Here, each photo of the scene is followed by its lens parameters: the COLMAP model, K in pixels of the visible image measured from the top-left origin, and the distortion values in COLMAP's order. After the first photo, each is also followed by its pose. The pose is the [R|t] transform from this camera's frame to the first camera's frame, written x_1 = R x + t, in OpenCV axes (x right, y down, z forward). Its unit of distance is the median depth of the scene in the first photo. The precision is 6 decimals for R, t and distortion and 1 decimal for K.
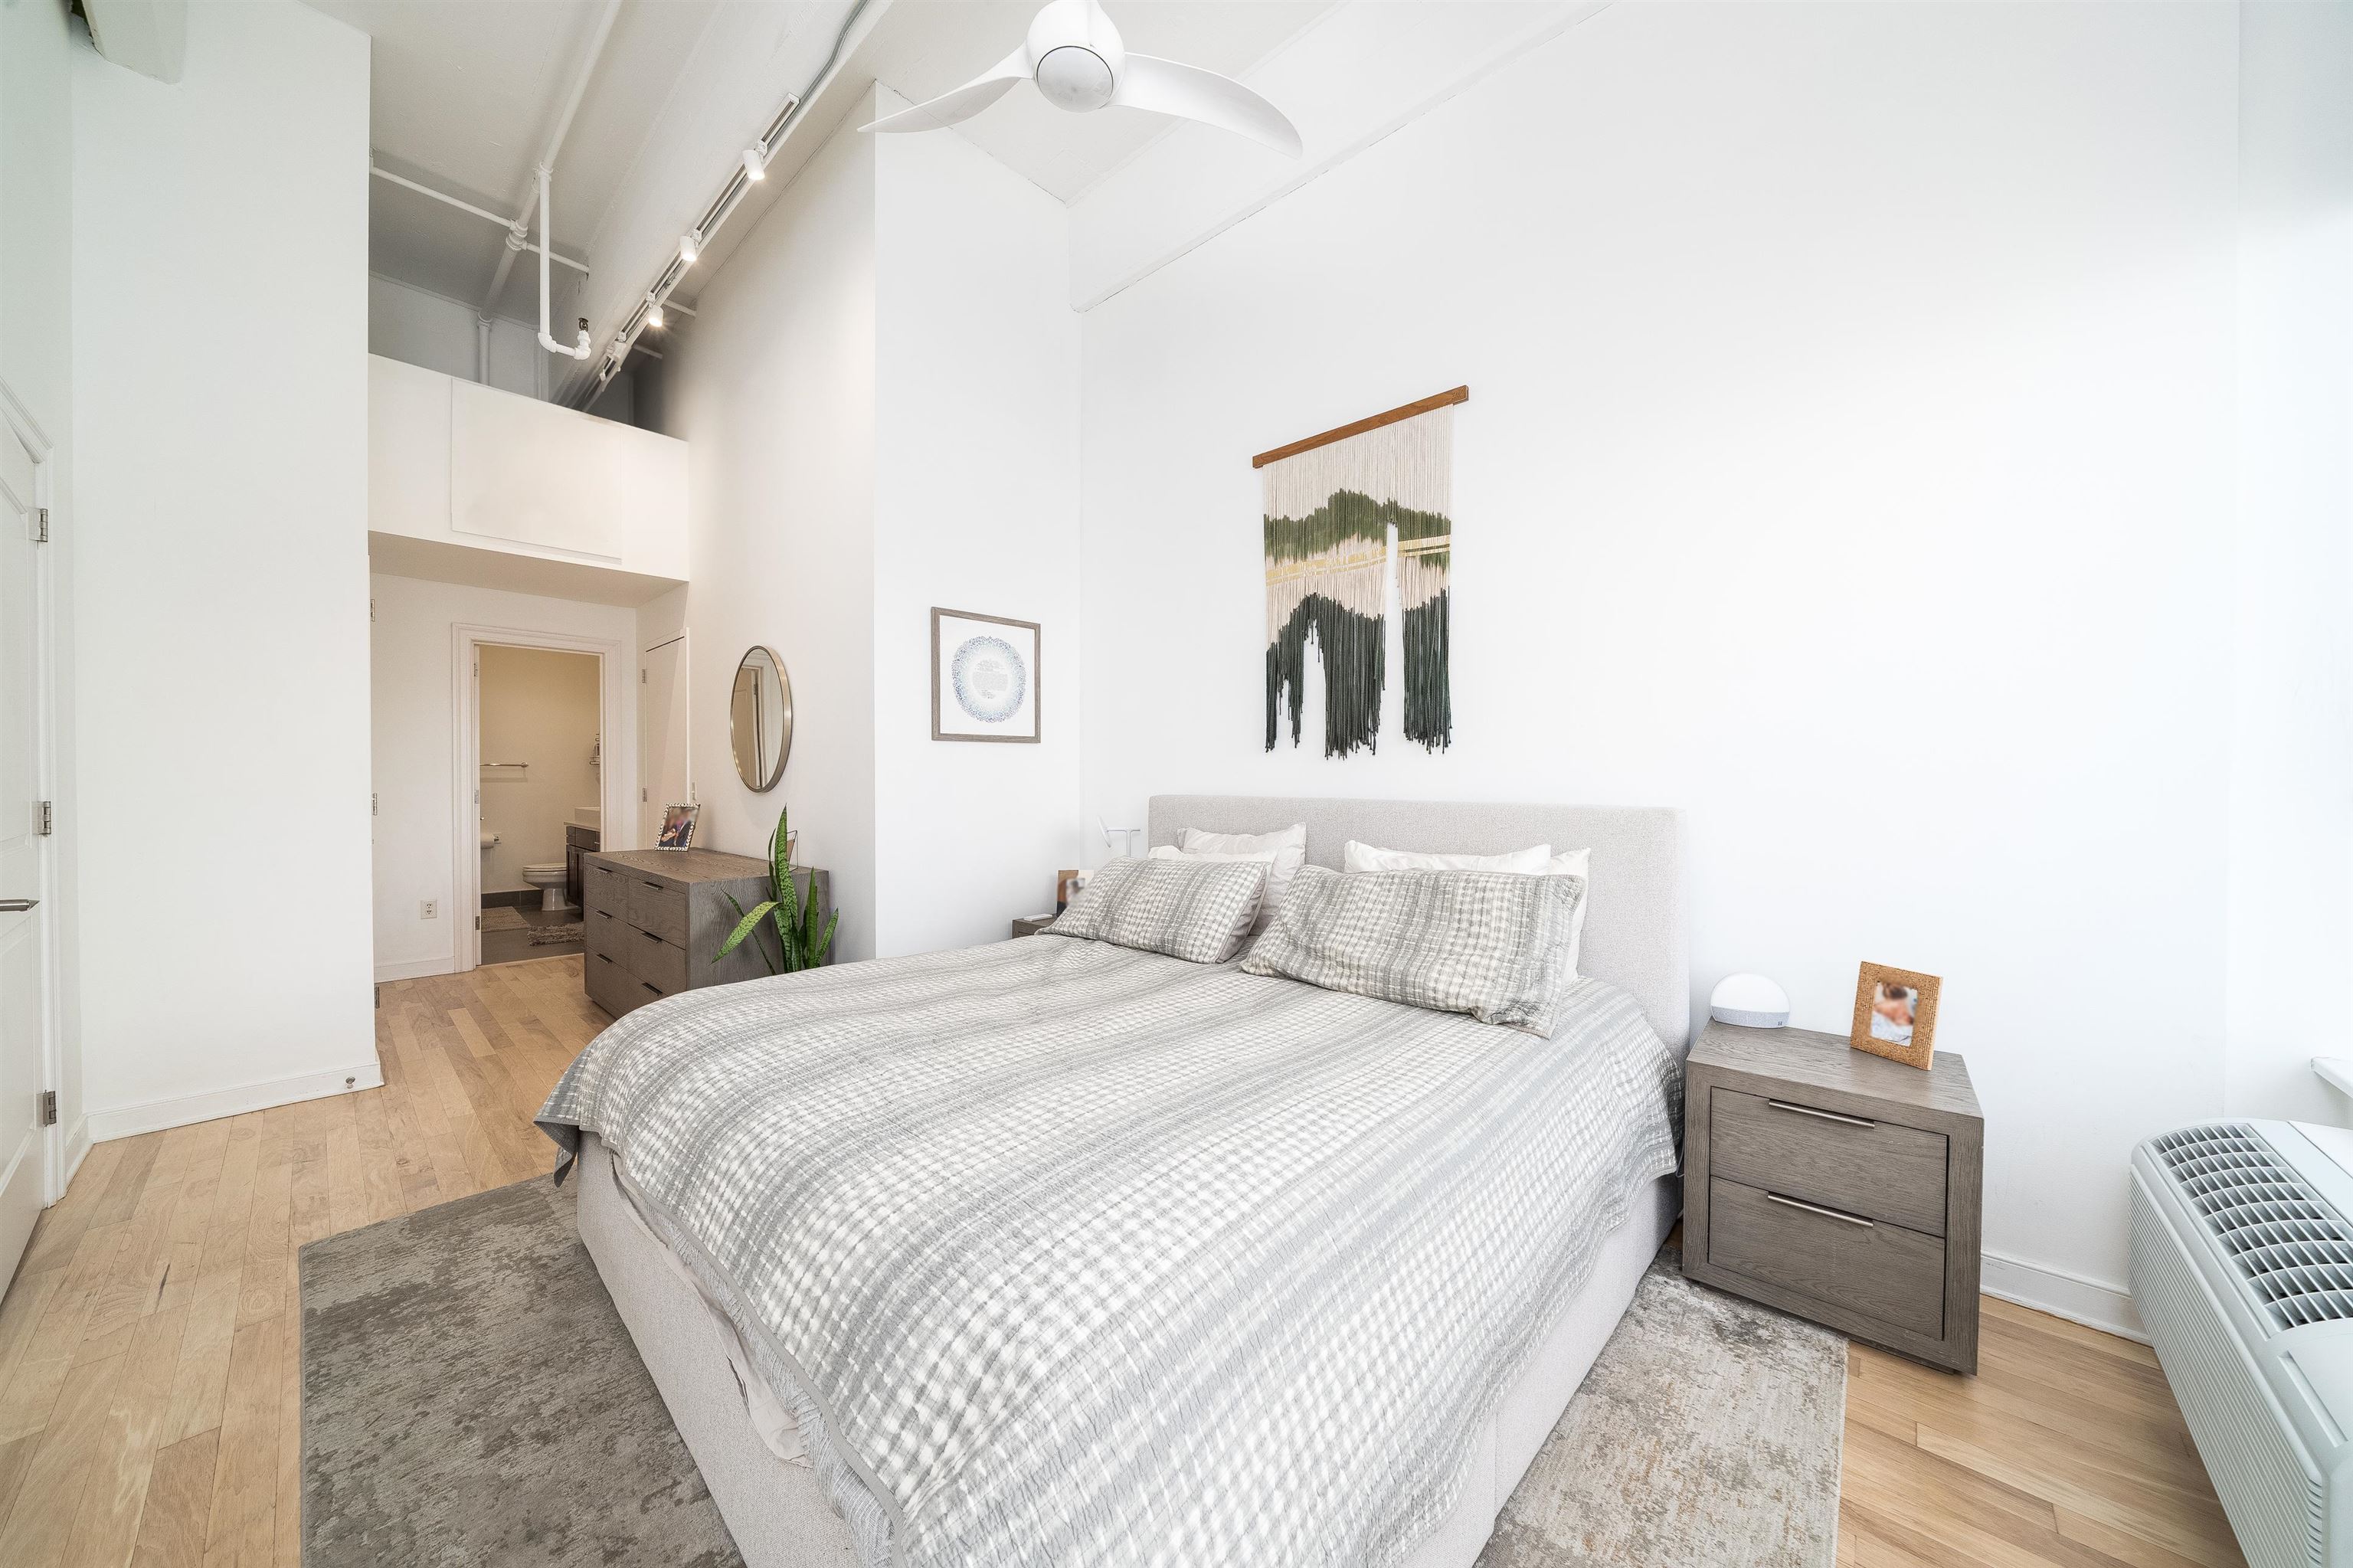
lens RADIAL K [[809.0, 0, 1162.0], [0, 809.0, 779.4], [0, 0, 1]] dist [-0.008459, 0.000318]
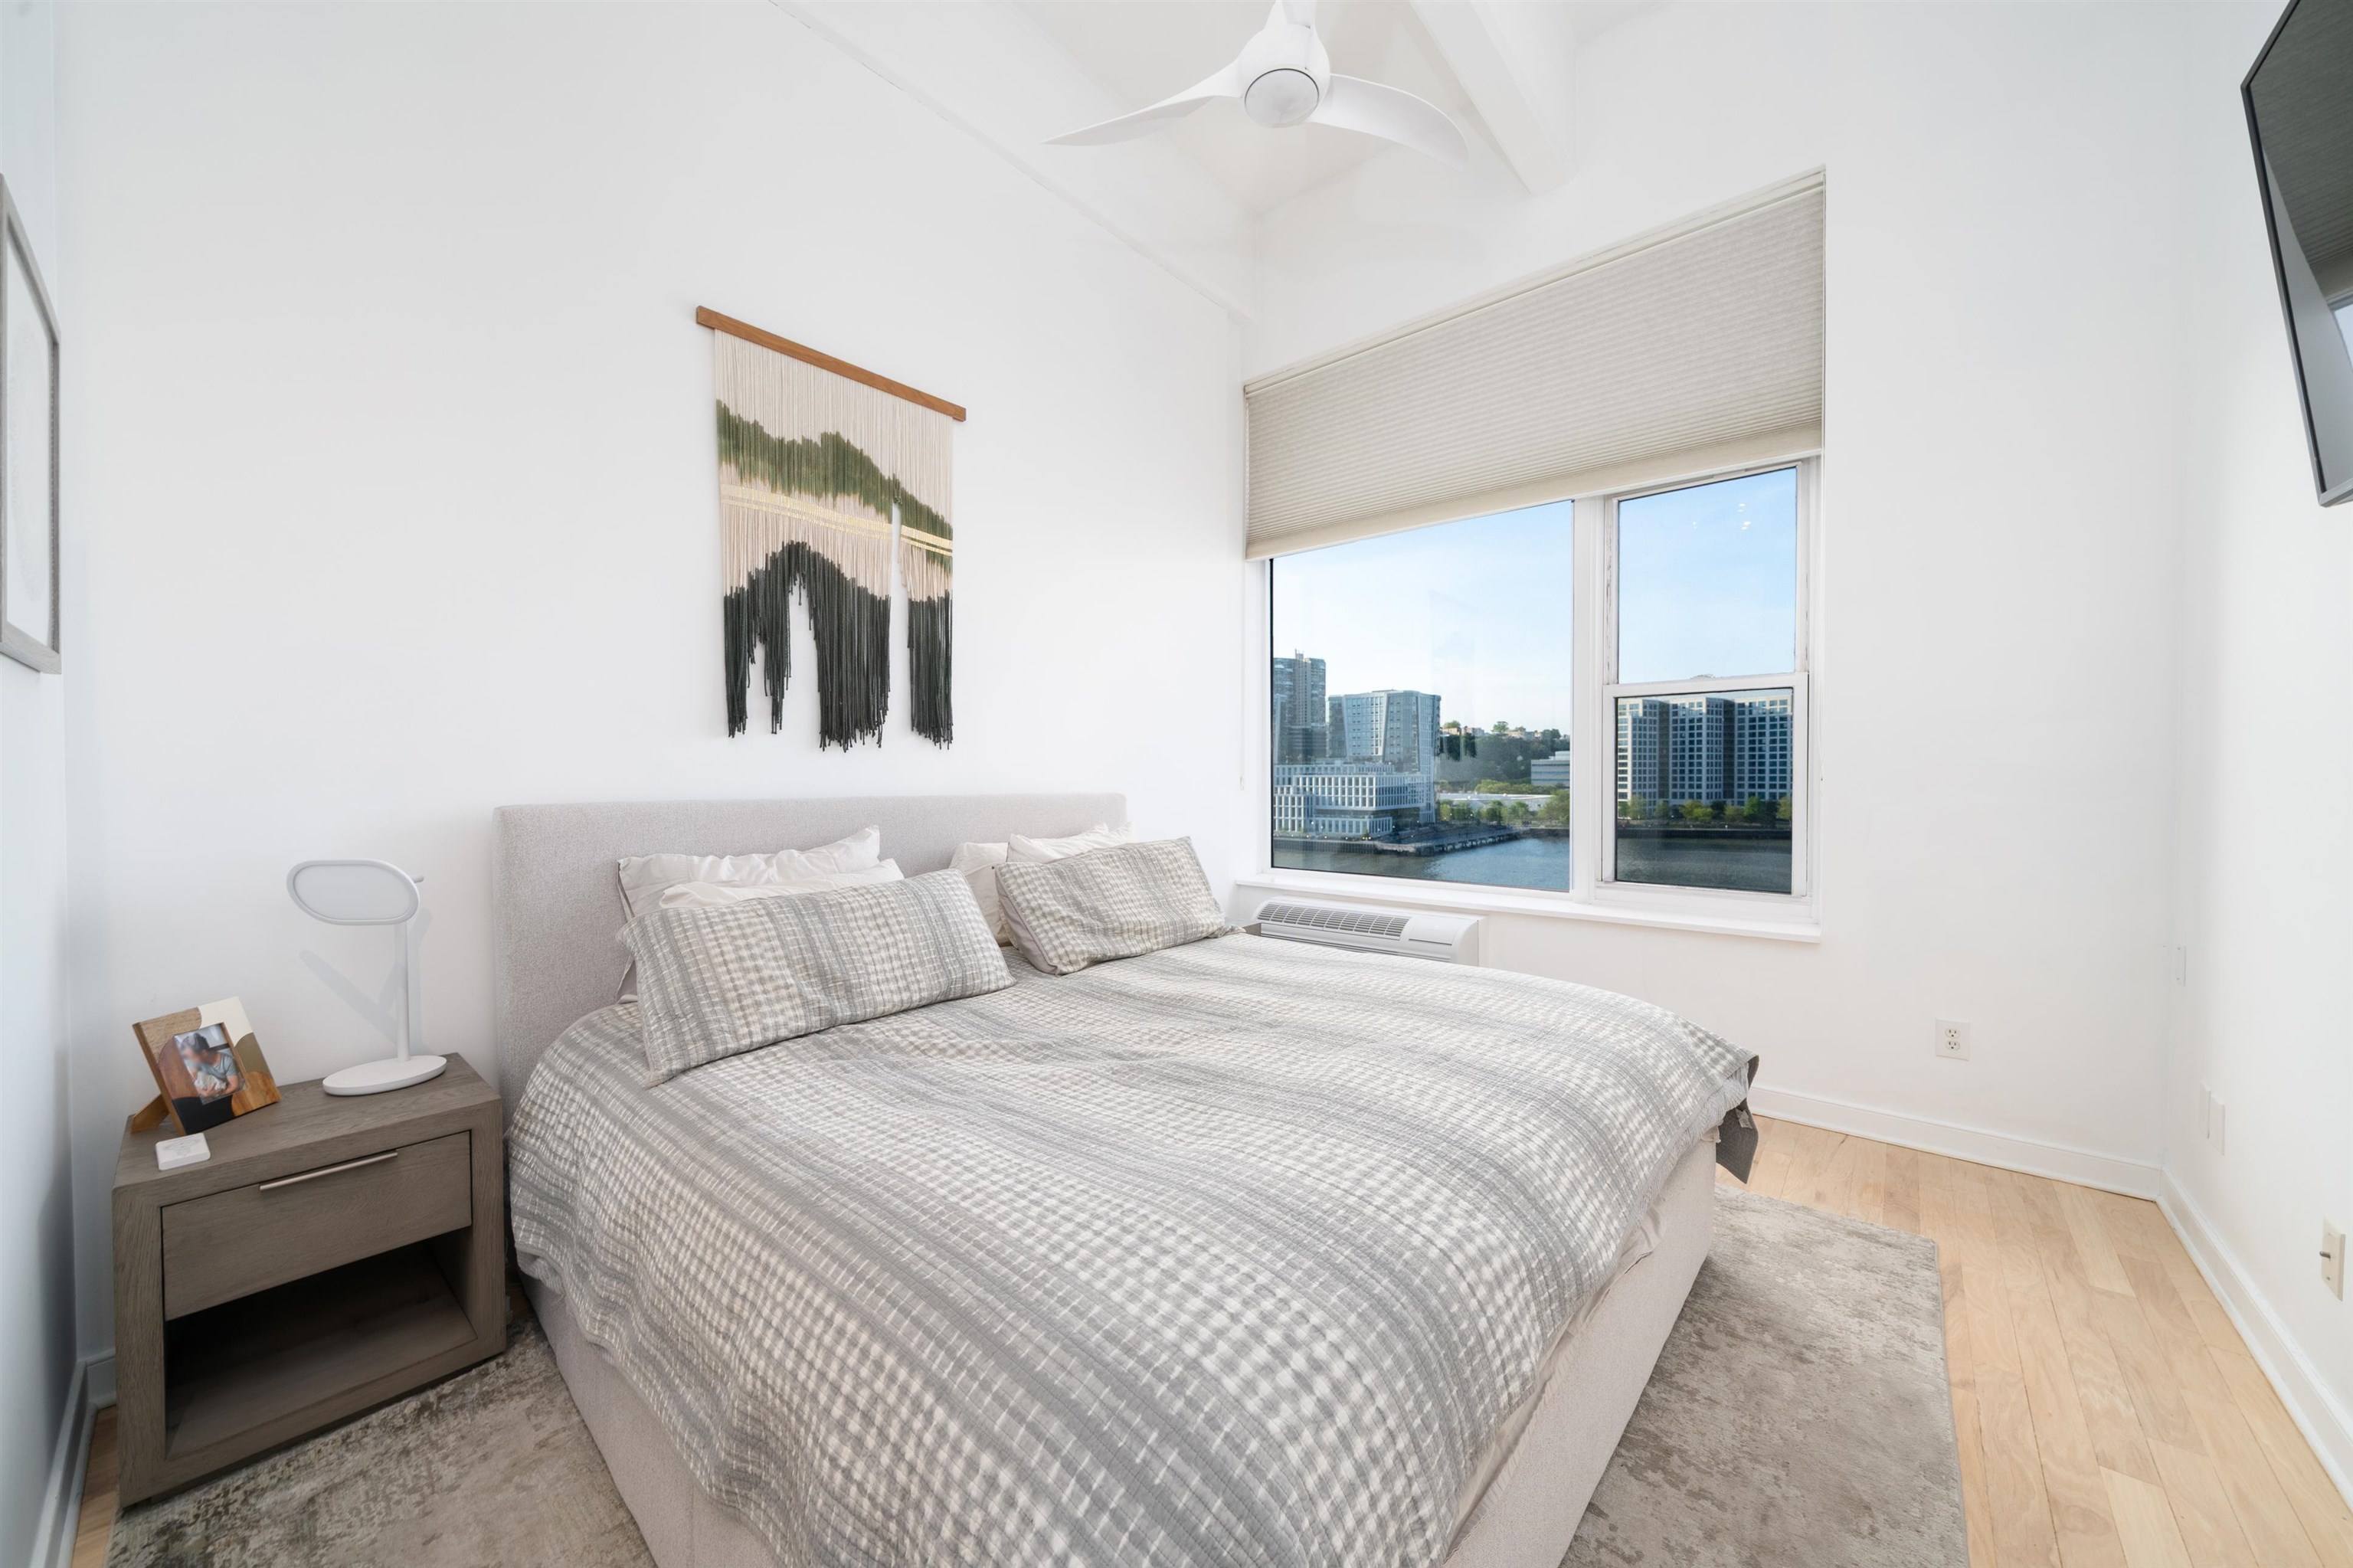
lens RADIAL K [[839.5, 0, 1186.7], [0, 839.5, 774.6], [0, 0, 1]] dist [-0.004333, 0.000100]
pose [[-0.047667, 0.000223, 0.998863, -0.691734], [0.008134, 0.999967, 0.000165, 0.002394], [-0.998830, 0.008133, -0.047667, 0.695790]]
